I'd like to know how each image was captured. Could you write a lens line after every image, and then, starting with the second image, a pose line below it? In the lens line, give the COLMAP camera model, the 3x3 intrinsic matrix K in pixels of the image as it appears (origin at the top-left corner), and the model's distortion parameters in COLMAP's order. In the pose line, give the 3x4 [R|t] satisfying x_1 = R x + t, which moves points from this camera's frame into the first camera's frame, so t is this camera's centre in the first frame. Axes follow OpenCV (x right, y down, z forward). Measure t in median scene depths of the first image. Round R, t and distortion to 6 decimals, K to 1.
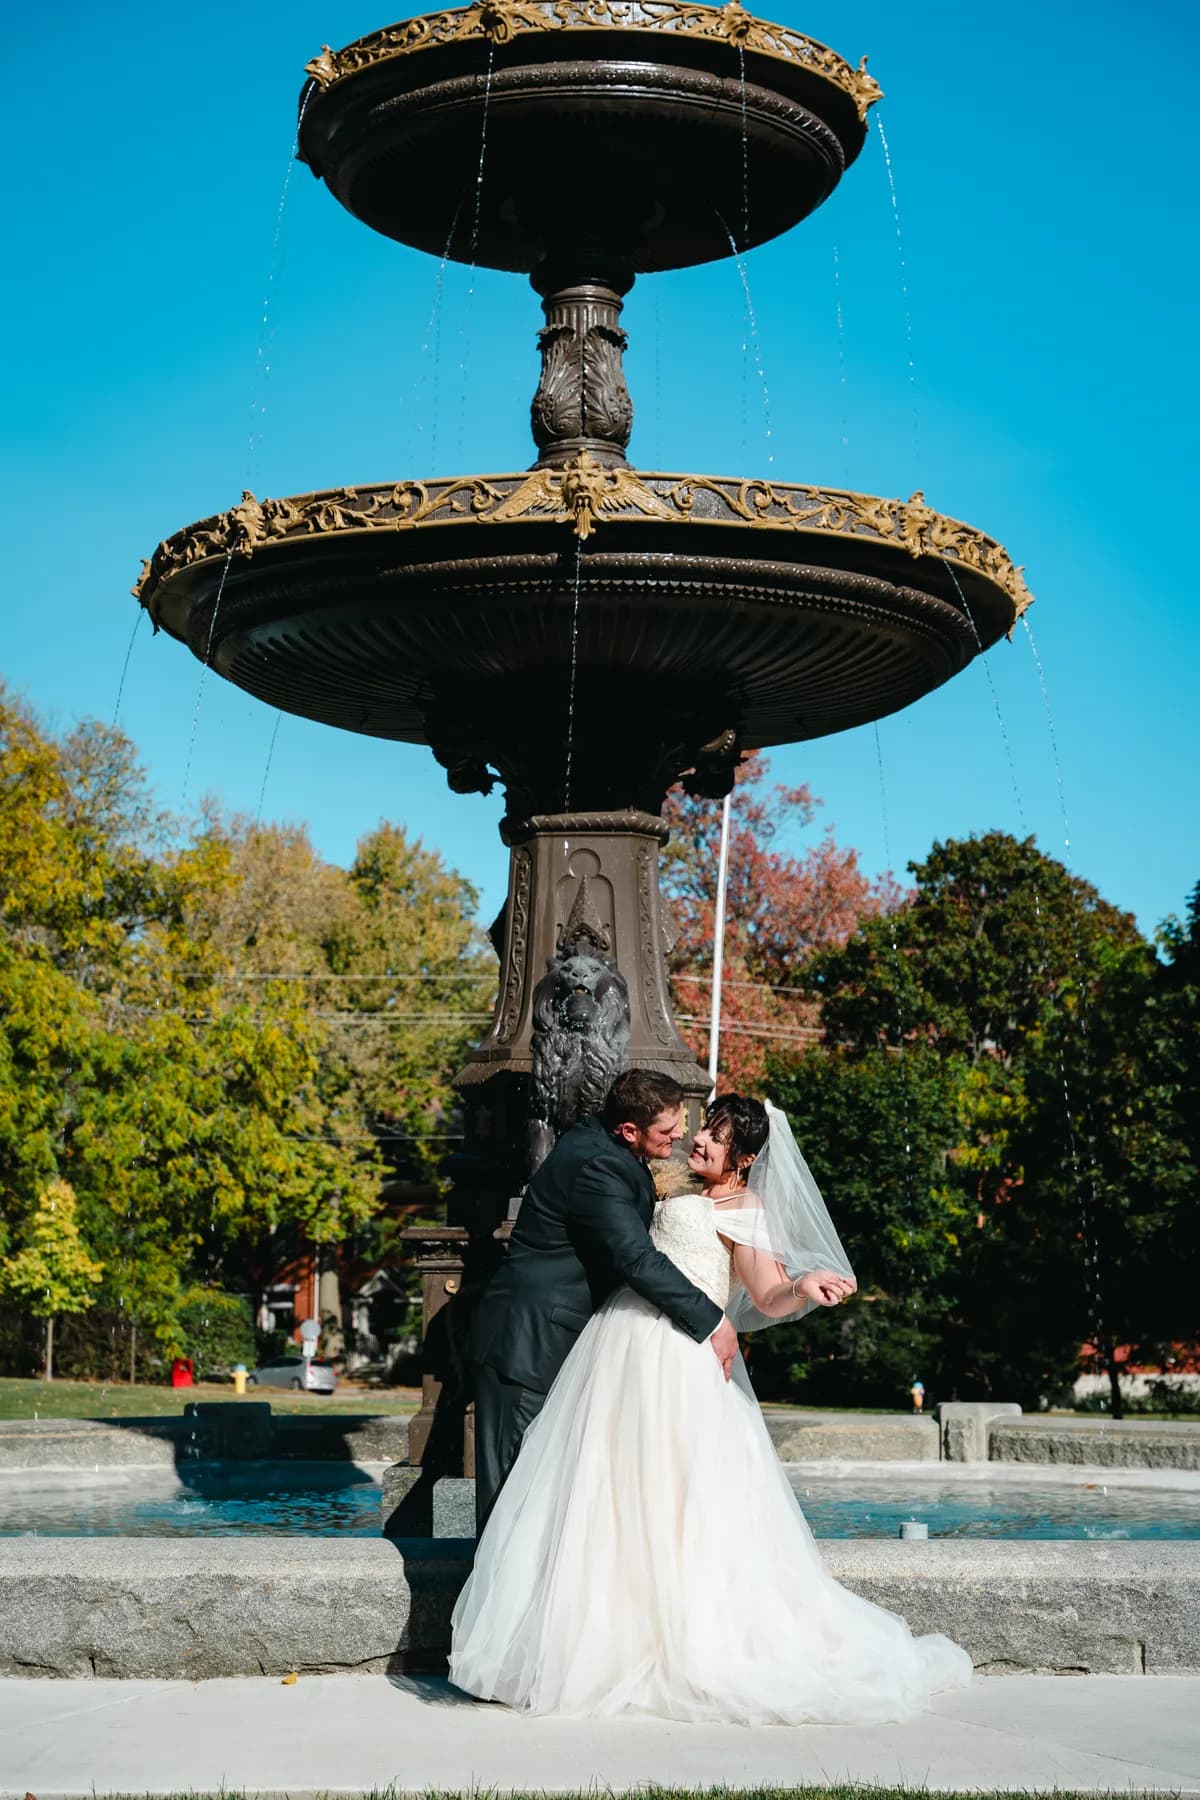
lens RADIAL K [[2027.6, 0, 733.2], [0, 2027.6, 1058.4], [0, 0, 1]] dist [0.017437, 0.005529]
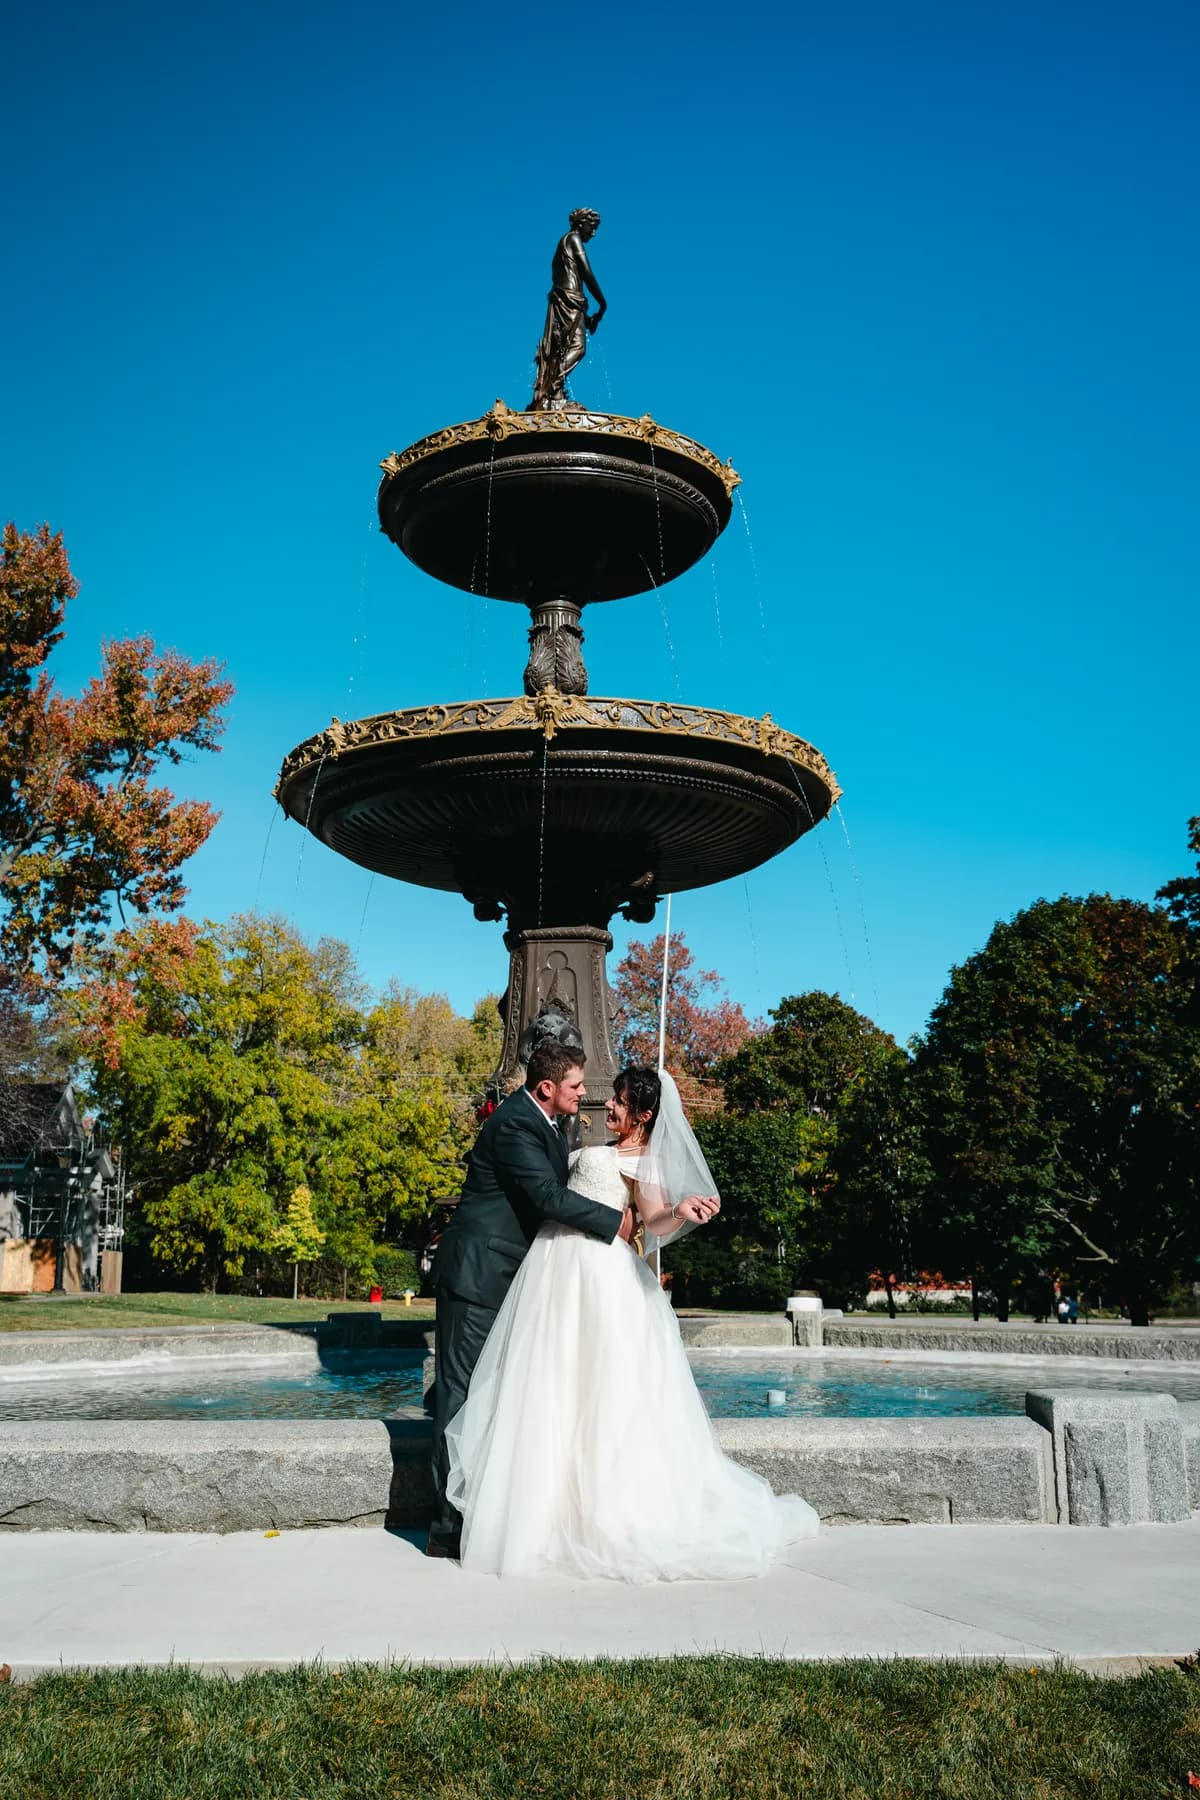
lens RADIAL K [[1701.4, 0, 600.0], [0, 1701.4, 900.0], [0, 0, 1]] dist [0.000893, 0.001749]
pose [[0.999935, -0.009651, -0.006063, -0.031516], [0.009189, 0.997355, -0.072101, -0.046652], [0.006743, 0.072041, 0.997379, -0.296452]]
